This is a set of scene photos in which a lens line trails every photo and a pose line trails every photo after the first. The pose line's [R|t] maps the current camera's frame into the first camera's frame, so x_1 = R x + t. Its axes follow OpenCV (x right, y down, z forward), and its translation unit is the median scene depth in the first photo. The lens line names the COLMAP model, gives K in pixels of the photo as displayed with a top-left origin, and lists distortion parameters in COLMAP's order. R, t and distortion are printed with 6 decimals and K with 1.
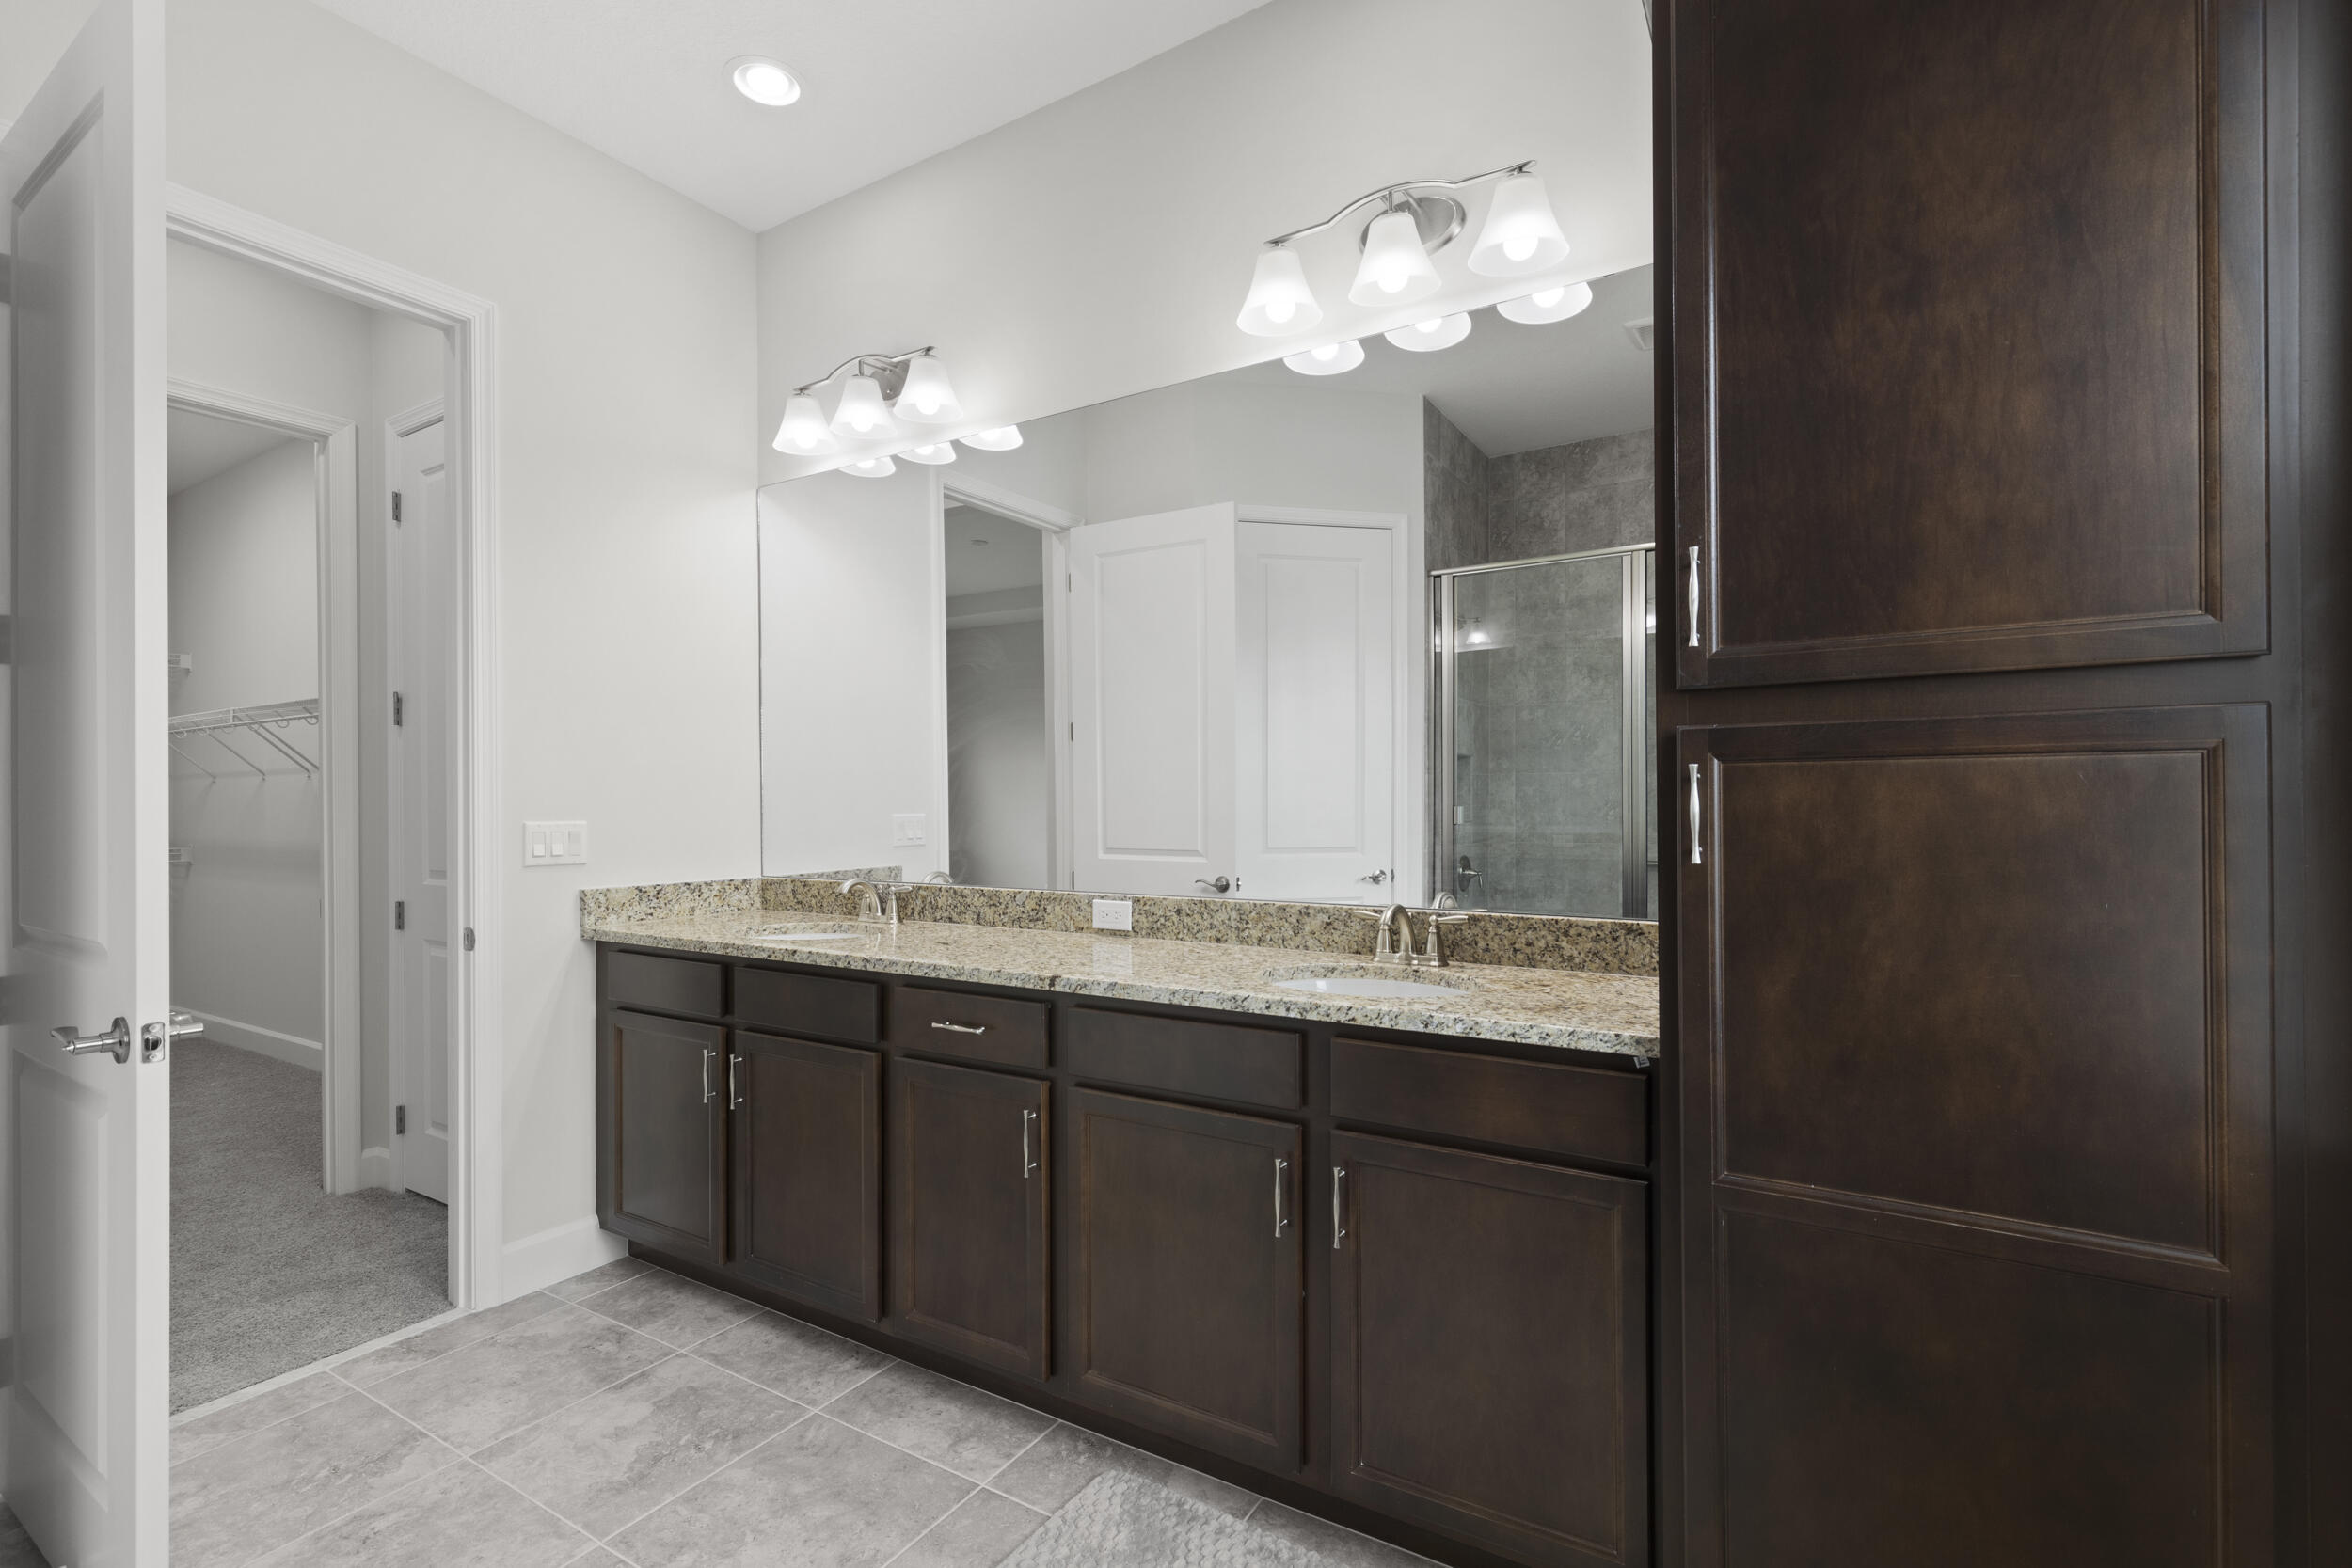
lens RADIAL K [[1058.7, 0, 1160.7], [0, 1058.7, 797.8], [0, 0, 1]] dist [0.001912, 0.000350]
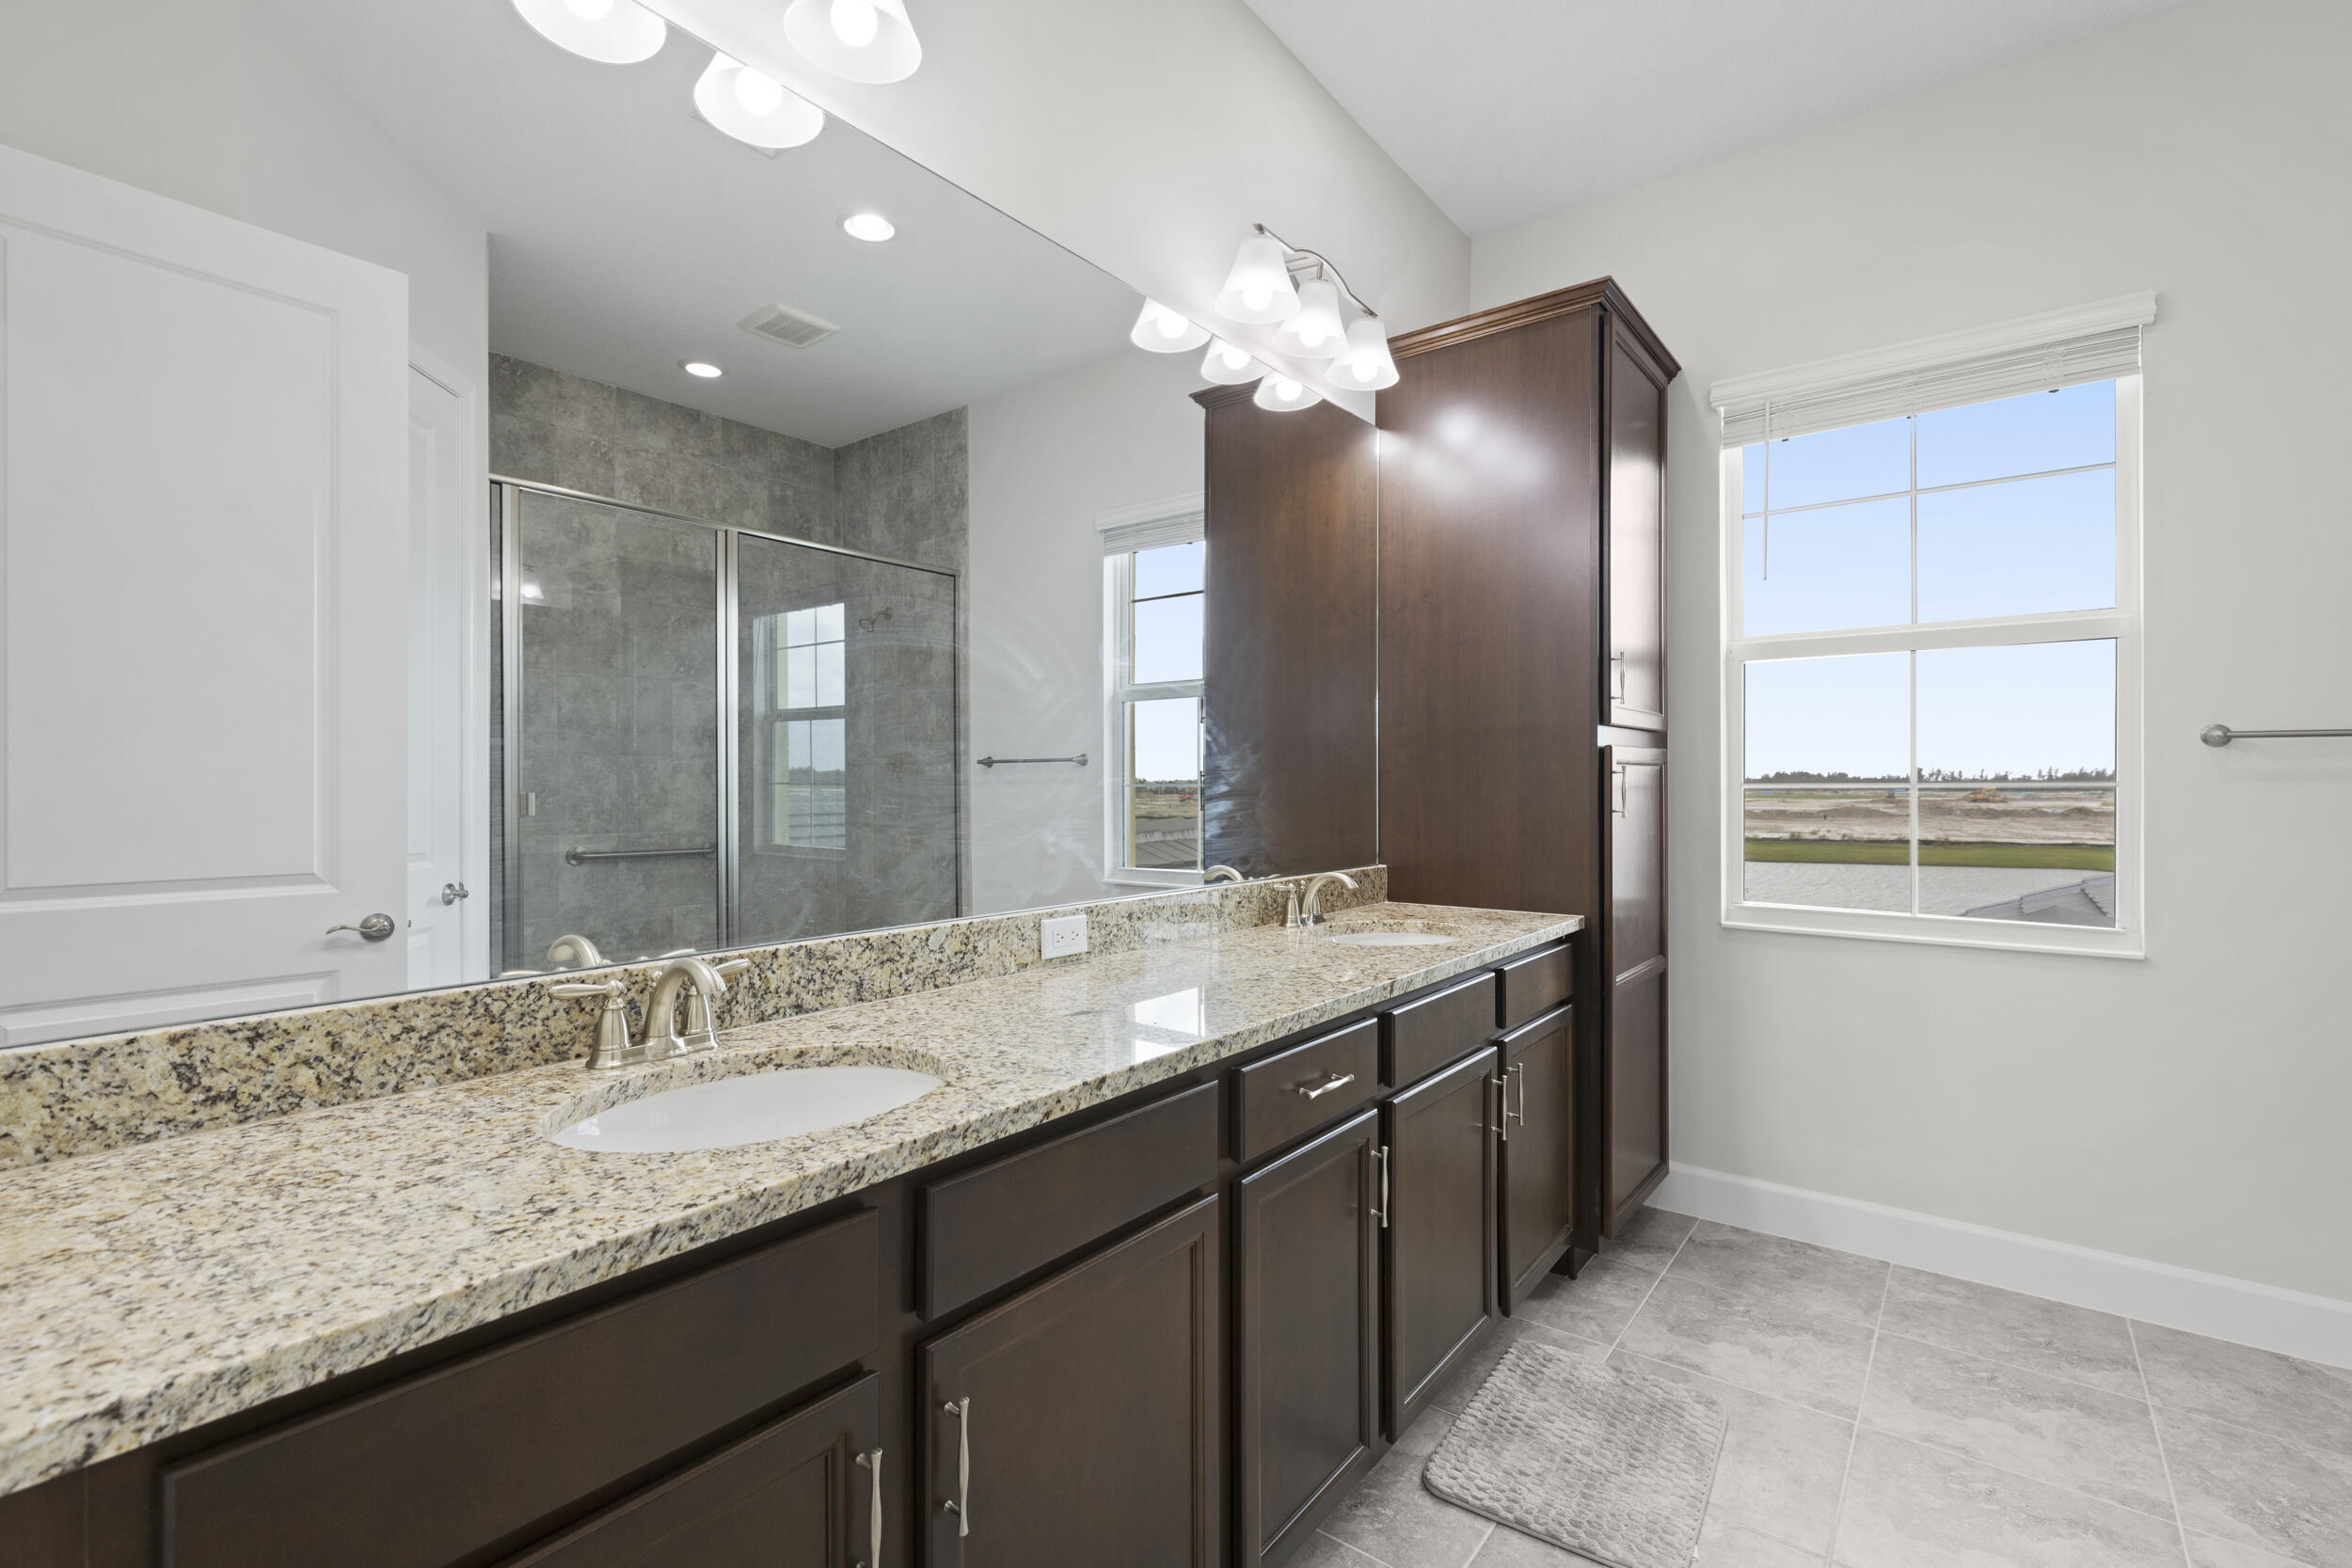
lens RADIAL K [[1058.7, 0, 1160.7], [0, 1058.7, 797.8], [0, 0, 1]] dist [0.001912, 0.000350]
pose [[0.094310, -0.001216, 0.995542, -0.752627], [0.000118, 0.999999, 0.001211, 0.012326], [-0.995543, 0.000003, 0.094310, 0.836533]]
